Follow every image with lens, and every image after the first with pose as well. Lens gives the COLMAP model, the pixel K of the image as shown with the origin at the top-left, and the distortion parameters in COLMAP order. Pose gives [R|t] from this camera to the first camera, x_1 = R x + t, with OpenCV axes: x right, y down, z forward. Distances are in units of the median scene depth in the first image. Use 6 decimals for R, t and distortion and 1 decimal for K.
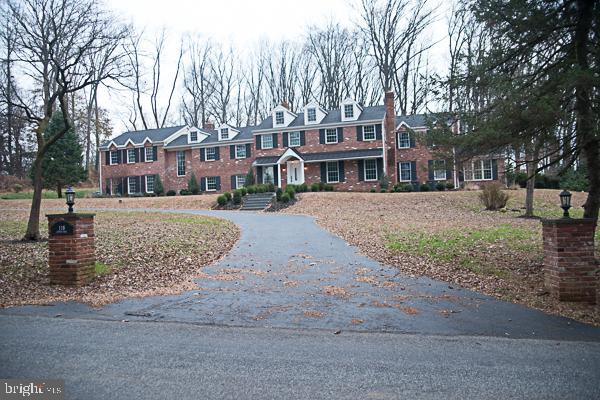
lens RADIAL K [[461.4, 0, 300.0], [0, 461.4, 200.0], [0, 0, 1]] dist [-0.058164, -0.001925]
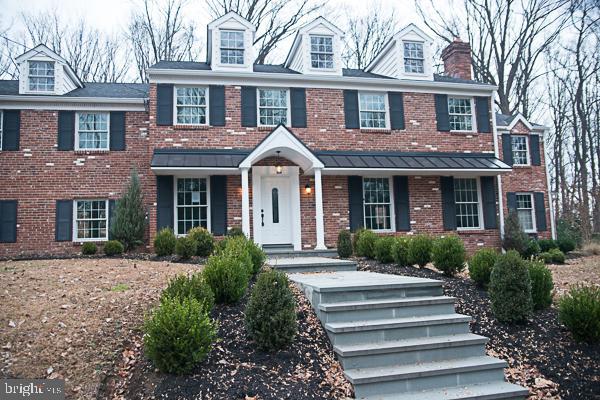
lens RADIAL K [[461.4, 0, 300.0], [0, 461.4, 200.0], [0, 0, 1]] dist [-0.058164, -0.001925]
pose [[0.880936, 0.060037, 0.469412, -0.158684], [-0.013309, 0.994671, -0.102240, -0.024019], [-0.473048, 0.083819, 0.877040, 0.677823]]
